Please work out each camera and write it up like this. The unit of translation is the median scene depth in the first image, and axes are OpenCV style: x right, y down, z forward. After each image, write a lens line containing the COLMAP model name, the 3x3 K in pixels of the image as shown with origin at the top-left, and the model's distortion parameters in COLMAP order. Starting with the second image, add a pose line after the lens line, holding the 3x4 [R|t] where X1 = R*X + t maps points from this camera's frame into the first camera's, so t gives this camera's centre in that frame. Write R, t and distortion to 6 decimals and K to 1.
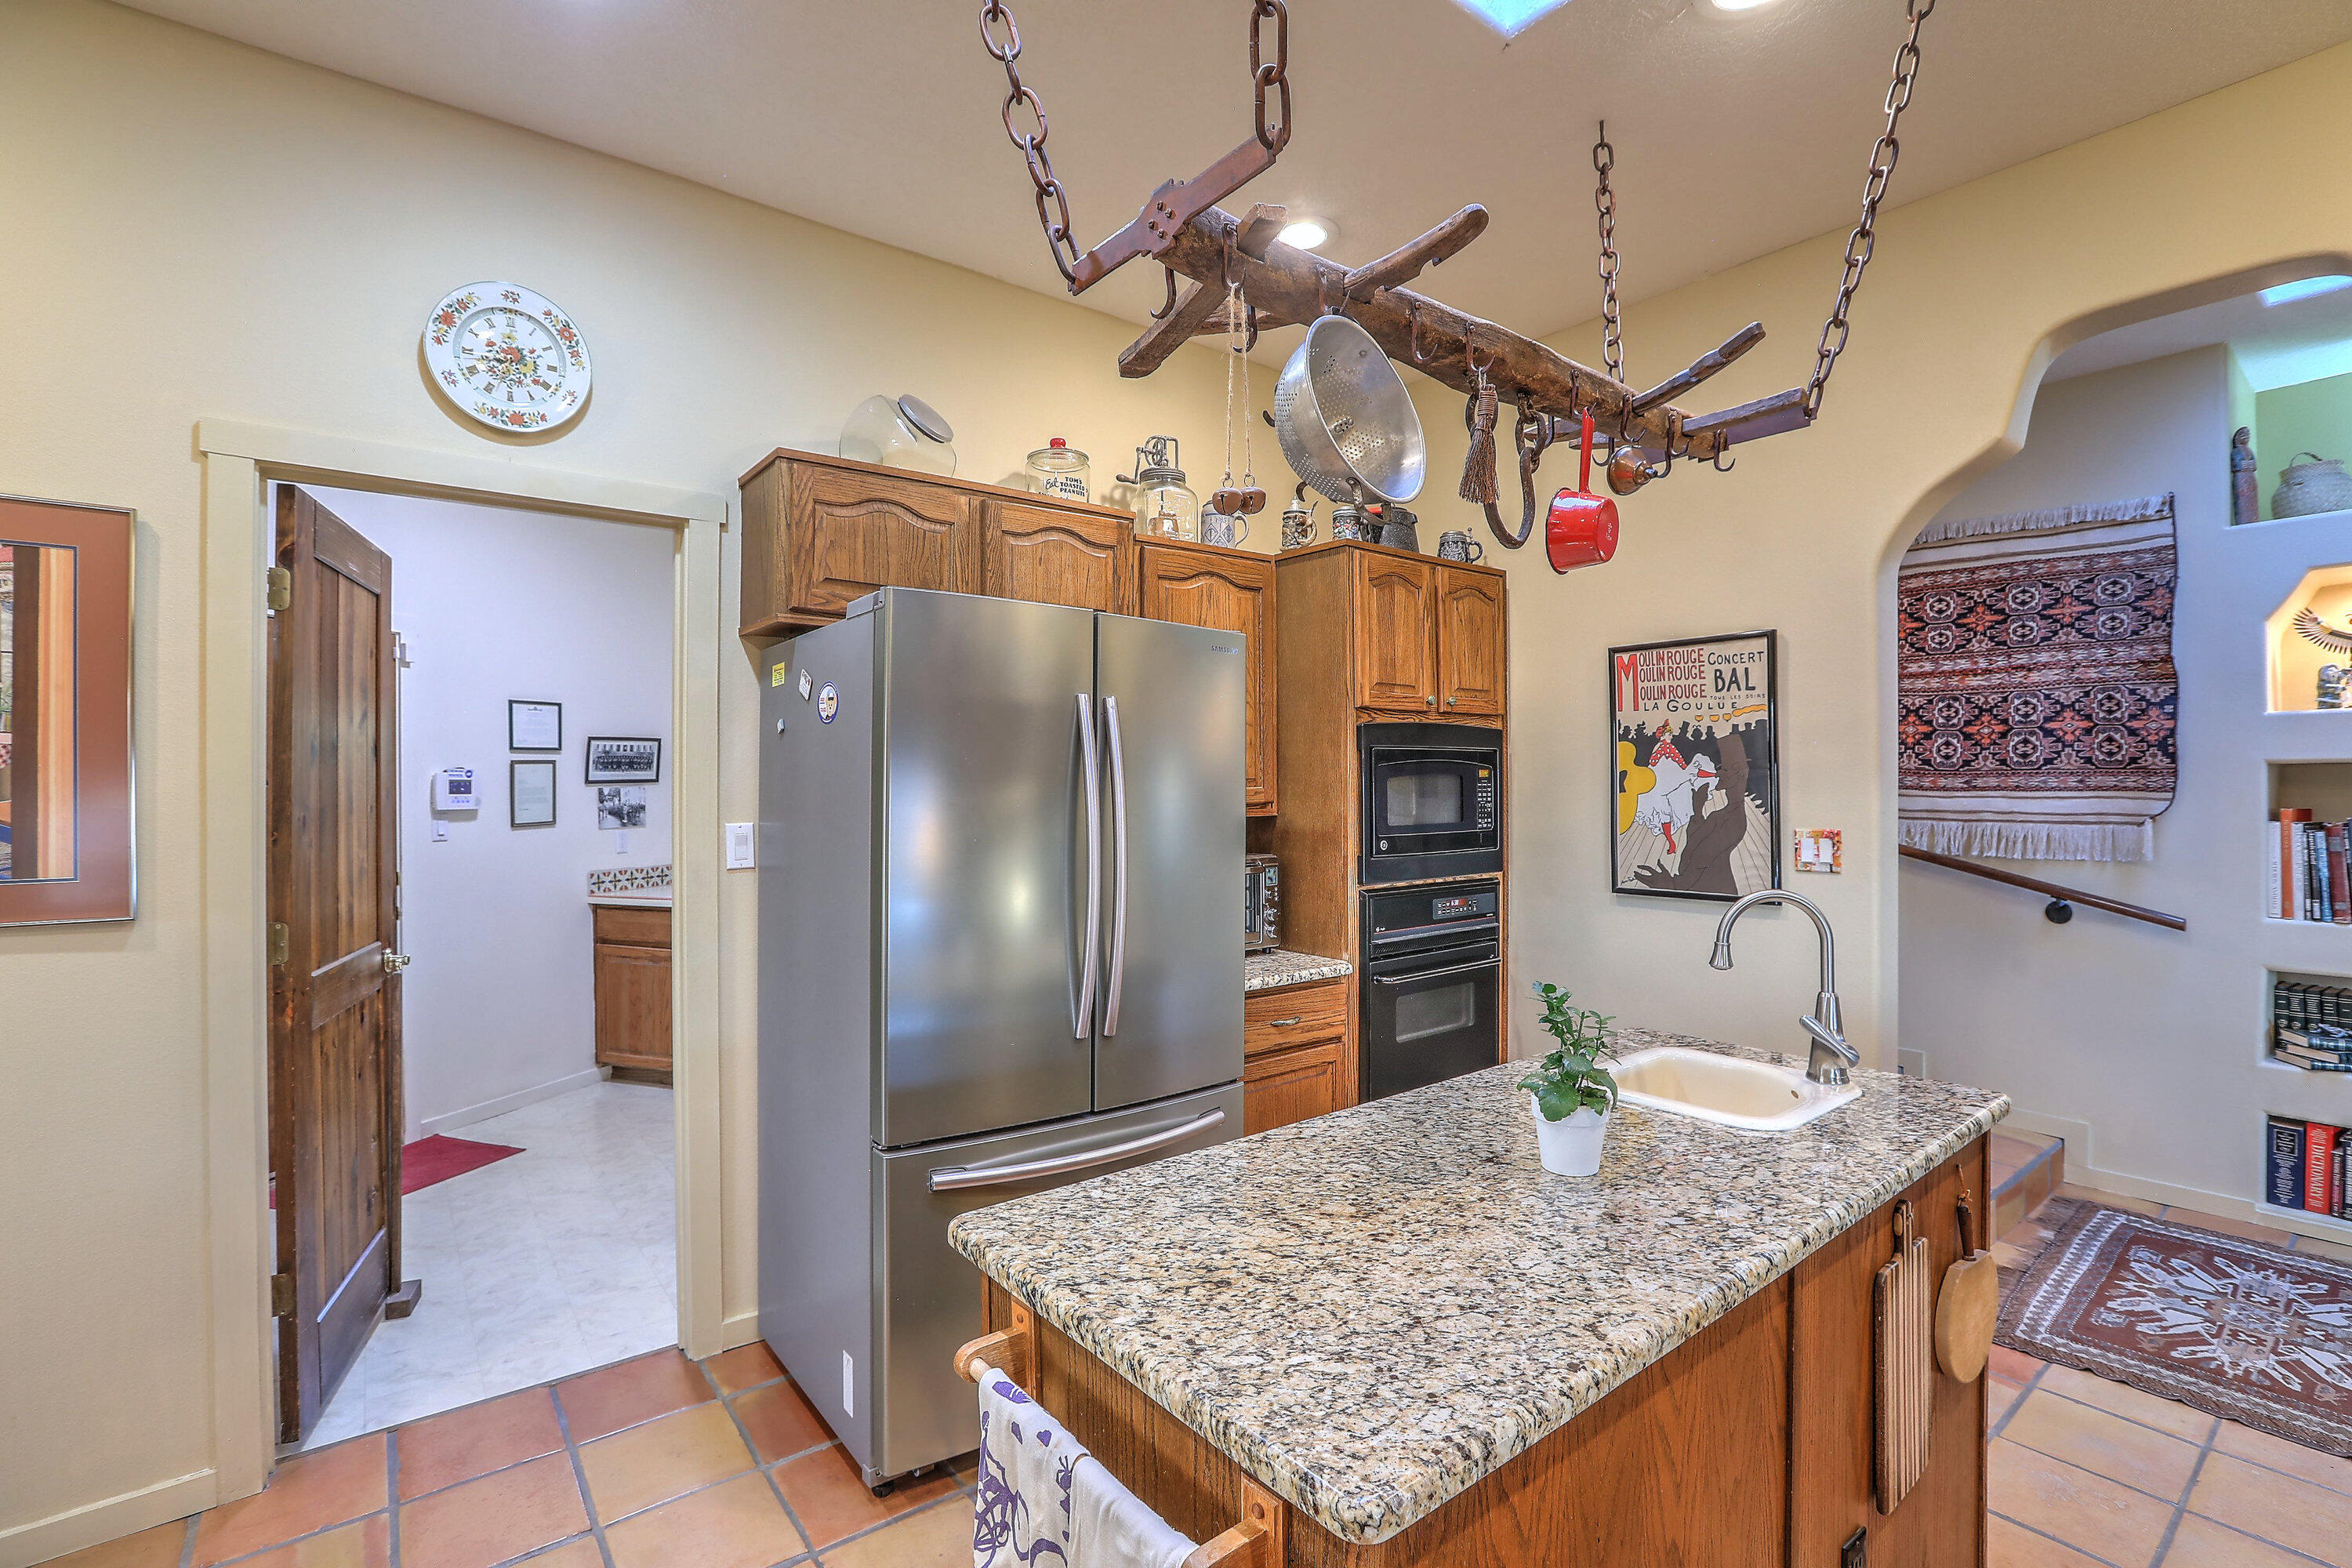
lens RADIAL K [[1068.4, 0, 1184.0], [0, 1068.4, 780.9], [0, 0, 1]] dist [-0.050983, 0.018801]
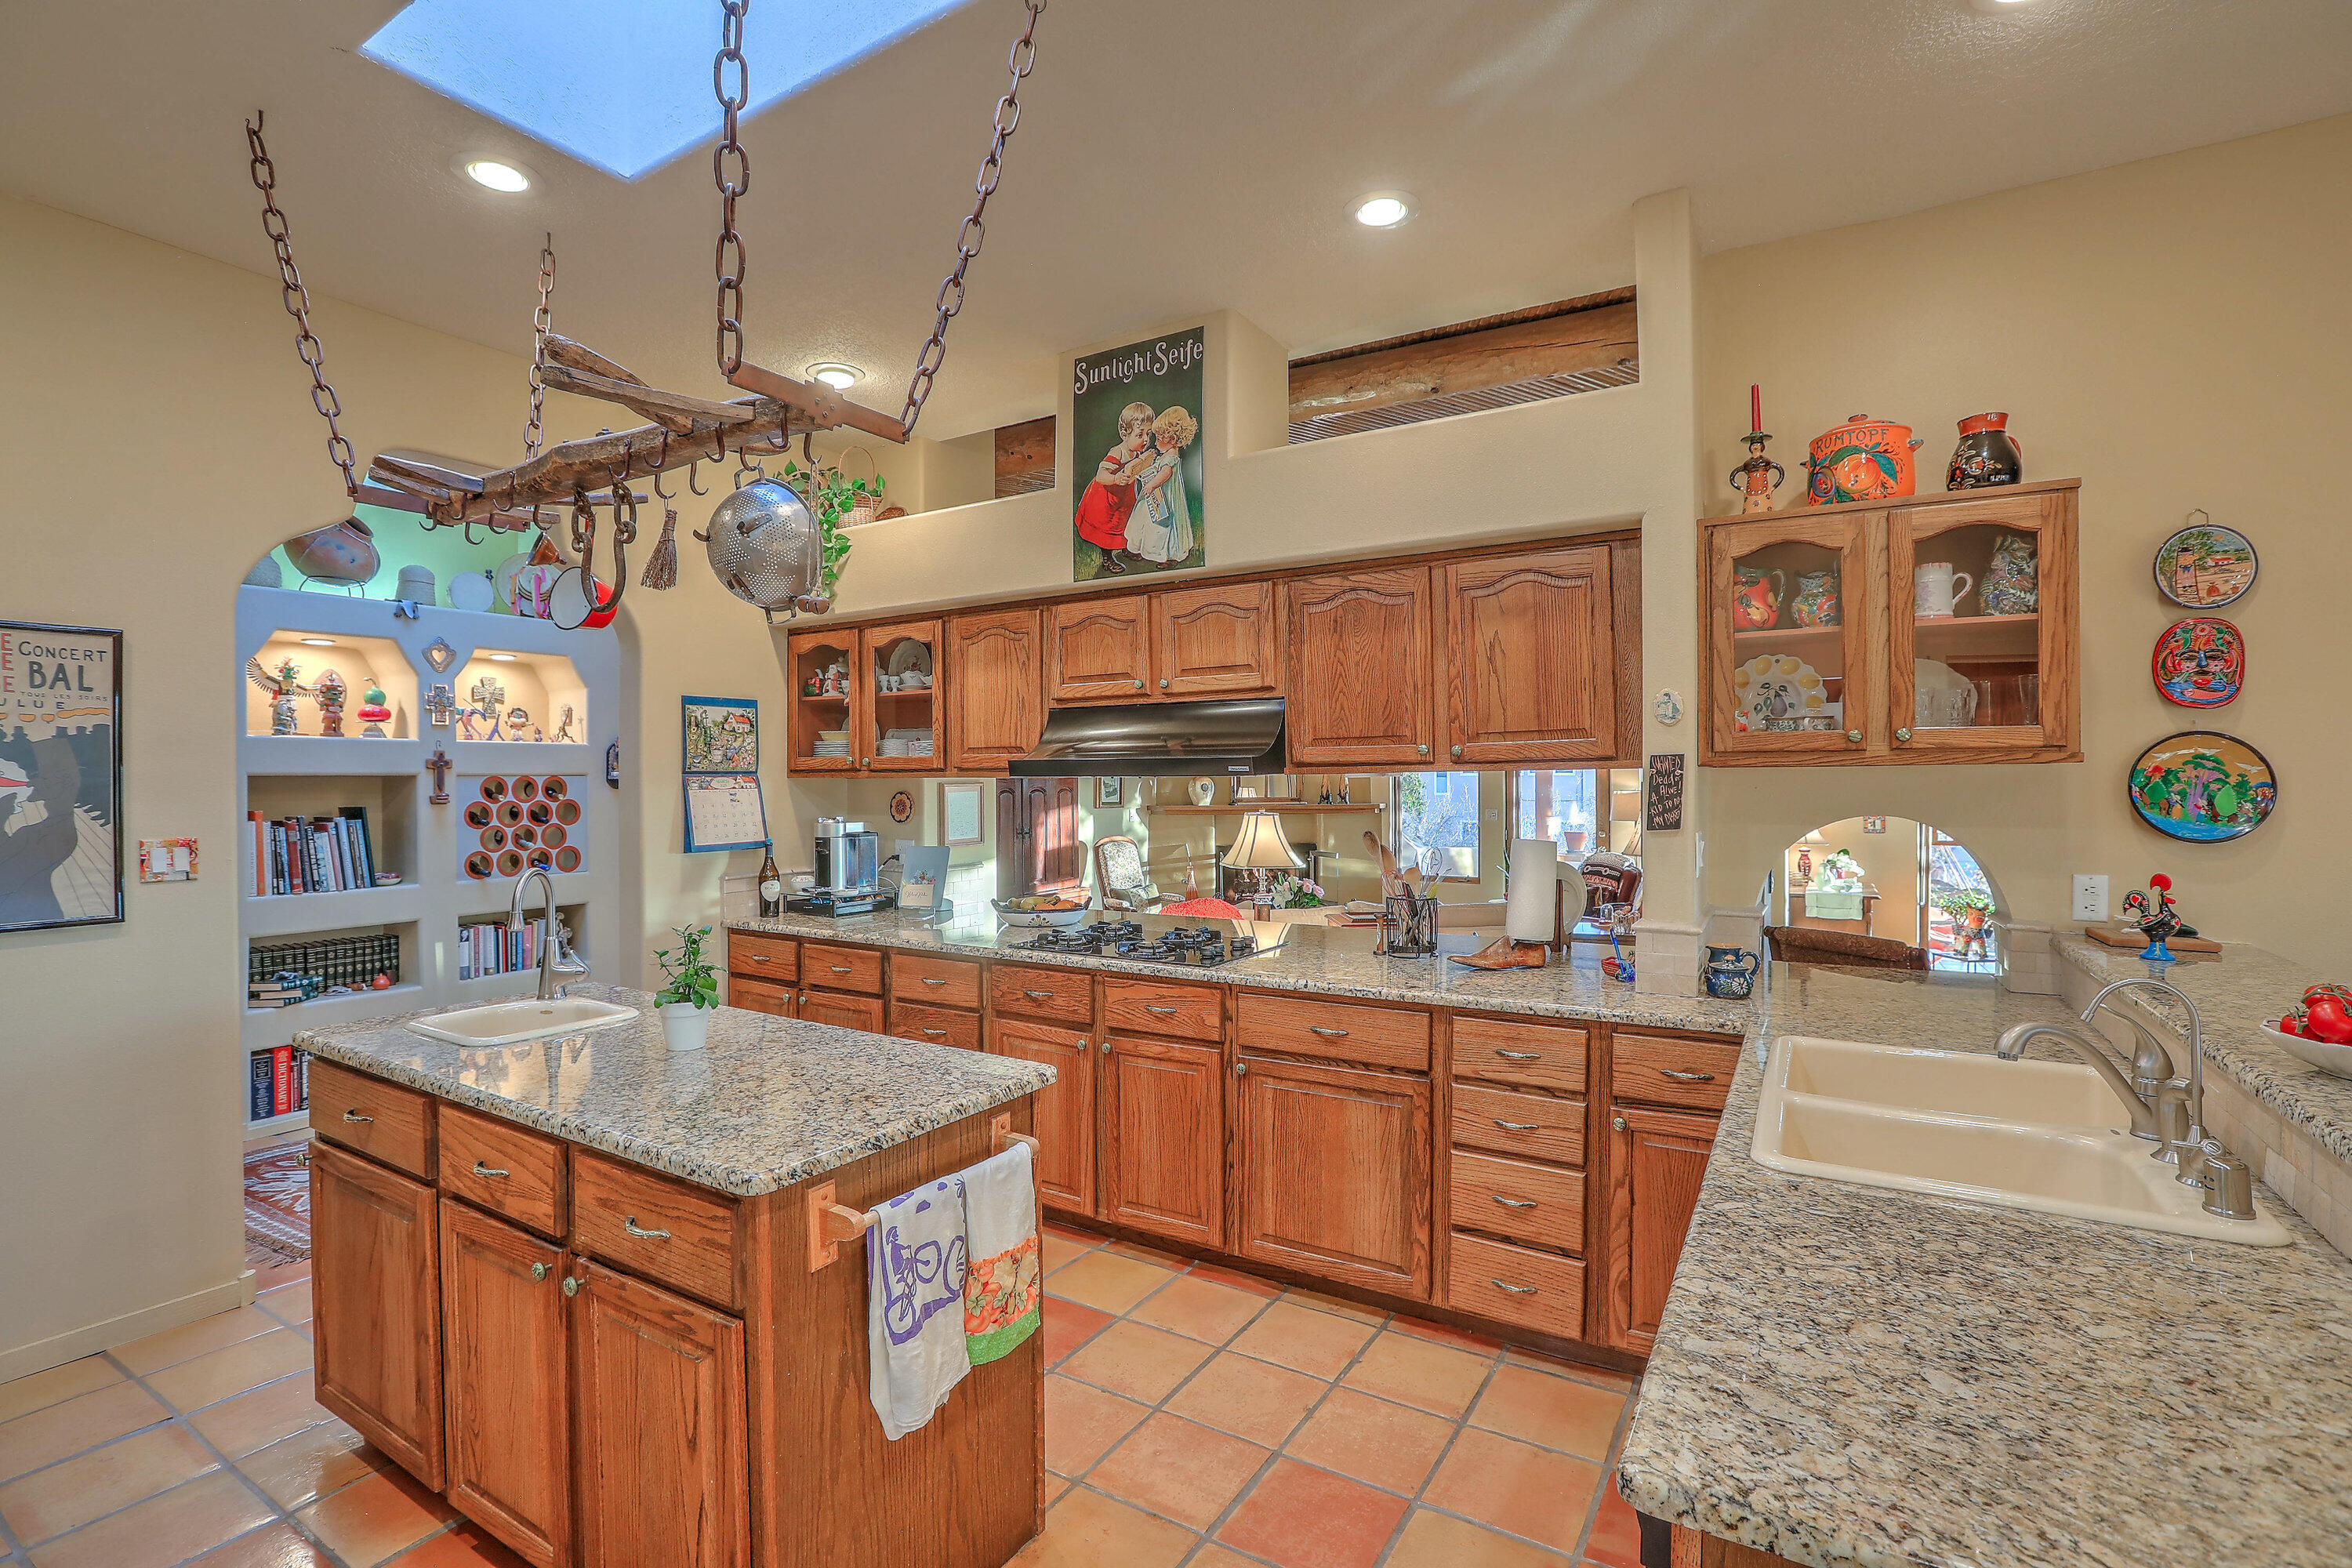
lens RADIAL K [[1068.4, 0, 1184.0], [0, 1068.4, 780.9], [0, 0, 1]] dist [-0.050983, 0.018801]
pose [[-0.351052, 0.004641, 0.936345, -0.630304], [0.005584, 0.999980, -0.002863, -0.000361], [-0.936340, 0.004223, -0.351071, 0.425027]]
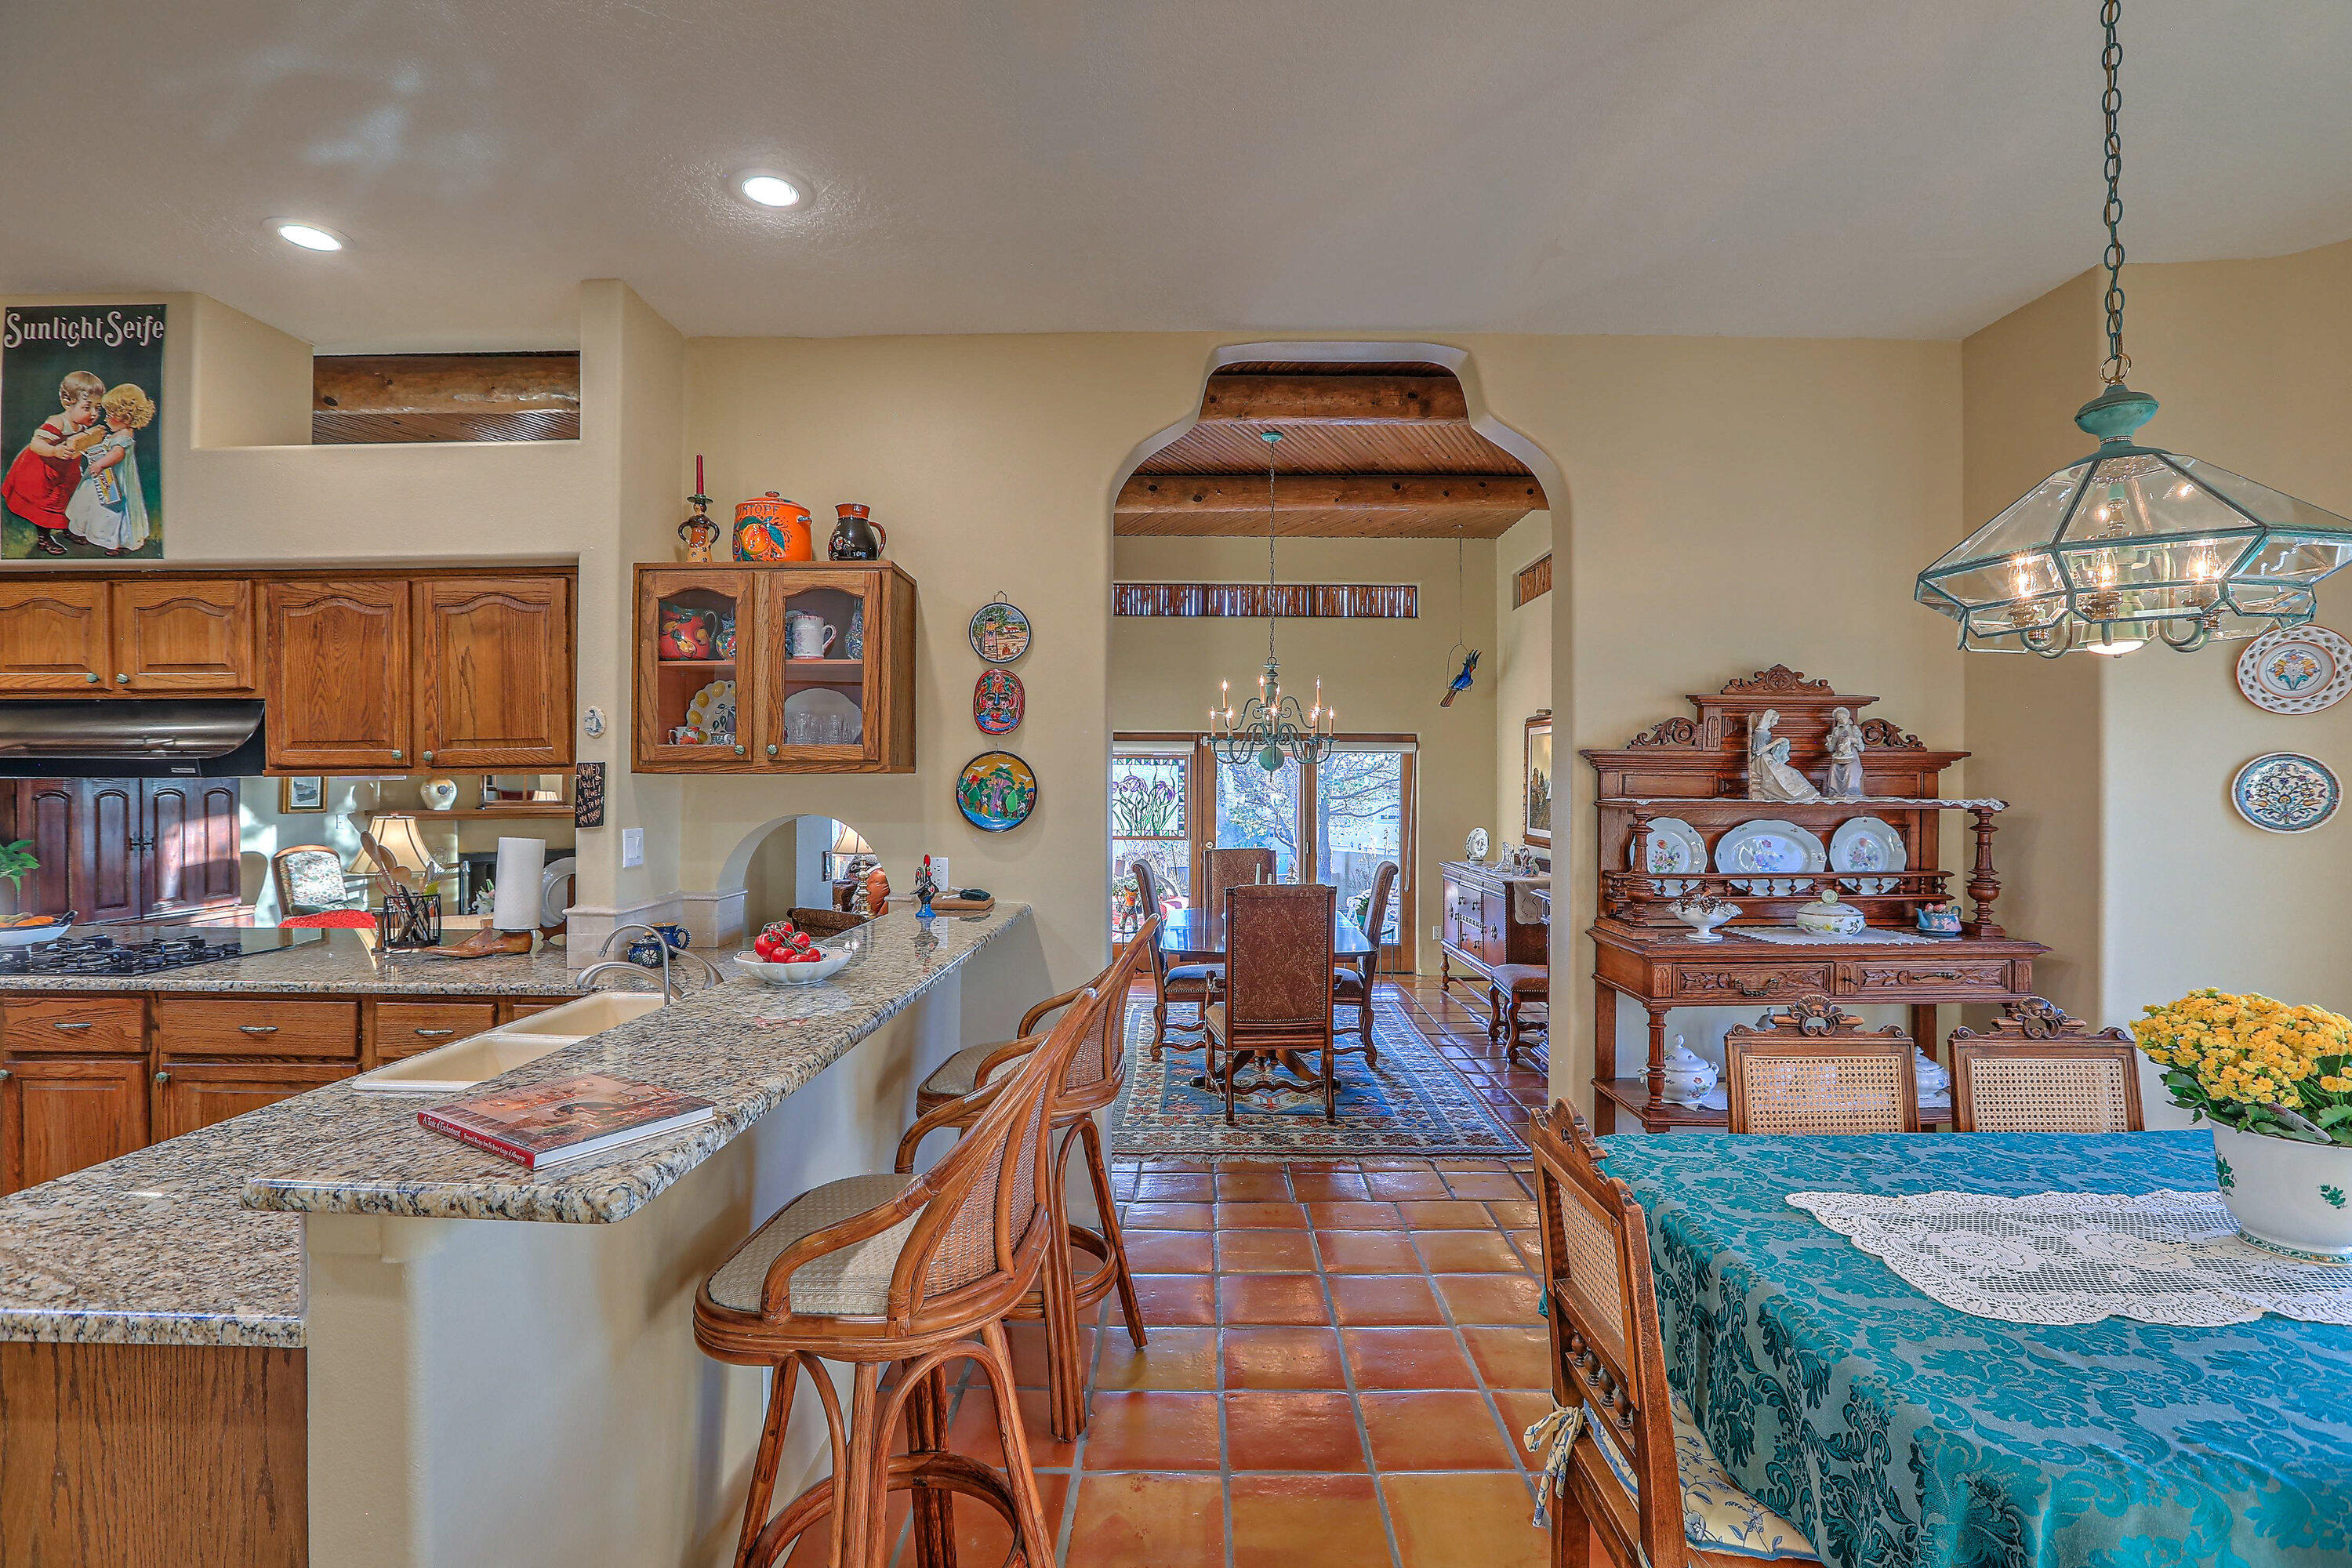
lens RADIAL K [[1070.1, 0, 1176.0], [0, 1070.1, 784.0], [0, 0, 1]] dist [-0.046438, 0.015957]
pose [[-0.773620, 0.001762, 0.633648, -1.042351], [0.000977, 0.999998, -0.001588, 0.000482], [-0.633650, -0.000609, -0.773620, 0.168511]]
